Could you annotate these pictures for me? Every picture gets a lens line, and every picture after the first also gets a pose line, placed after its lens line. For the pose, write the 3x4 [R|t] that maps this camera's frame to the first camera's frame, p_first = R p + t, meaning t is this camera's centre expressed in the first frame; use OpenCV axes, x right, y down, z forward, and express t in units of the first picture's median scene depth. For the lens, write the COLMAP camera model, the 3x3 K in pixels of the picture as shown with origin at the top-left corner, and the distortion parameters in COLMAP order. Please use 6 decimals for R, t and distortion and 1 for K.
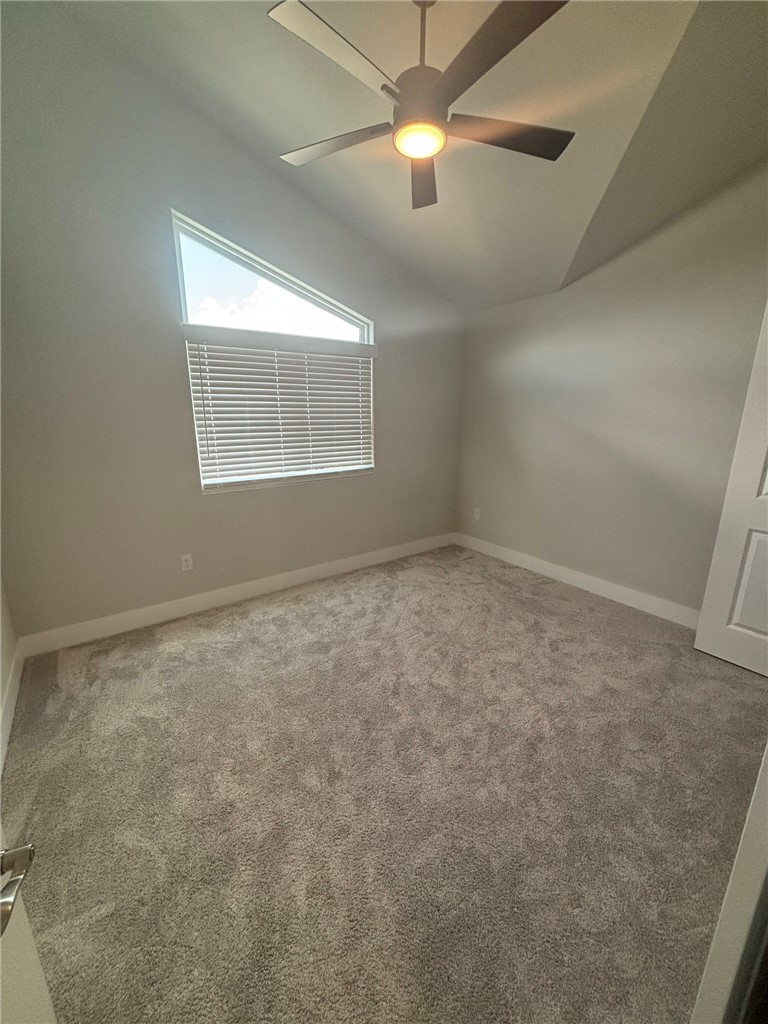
lens RADIAL K [[413.7, 0, 385.6], [0, 413.7, 511.5], [0, 0, 1]] dist [0.000969, 0.002407]
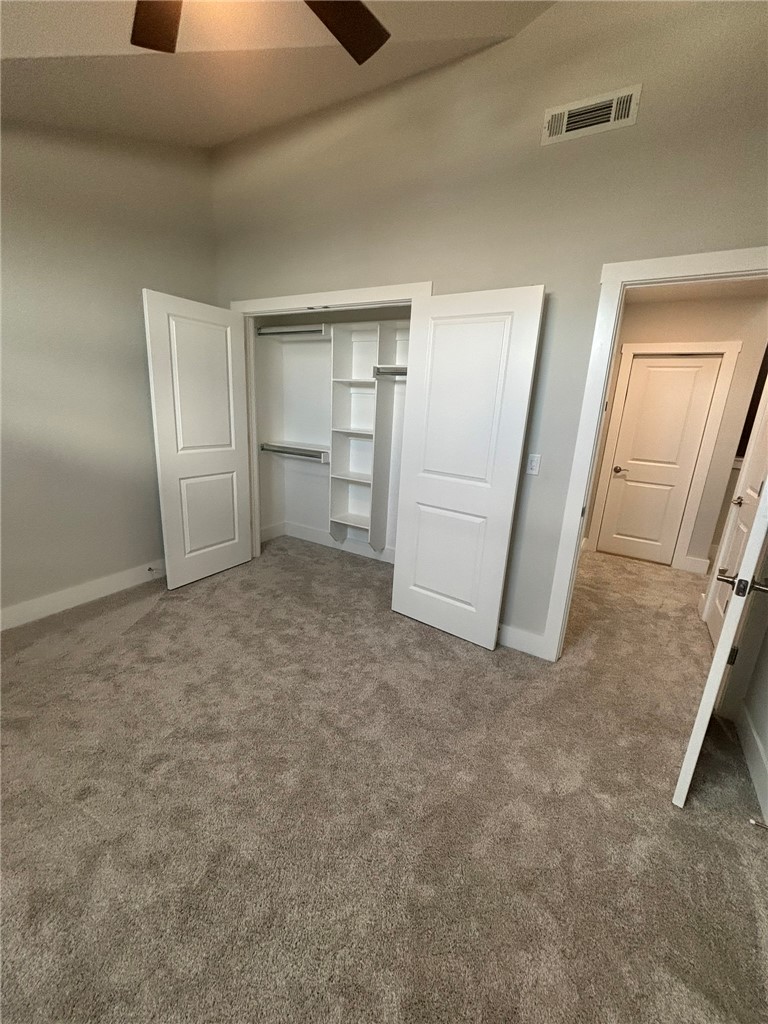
lens RADIAL K [[413.7, 0, 383.0], [0, 413.7, 511.3], [0, 0, 1]] dist [0.000969, 0.002407]
pose [[-0.395136, -0.254117, 0.882775, -0.502661], [0.174835, 0.922608, 0.343841, -0.185438], [-0.901832, 0.290204, -0.320127, 0.834553]]
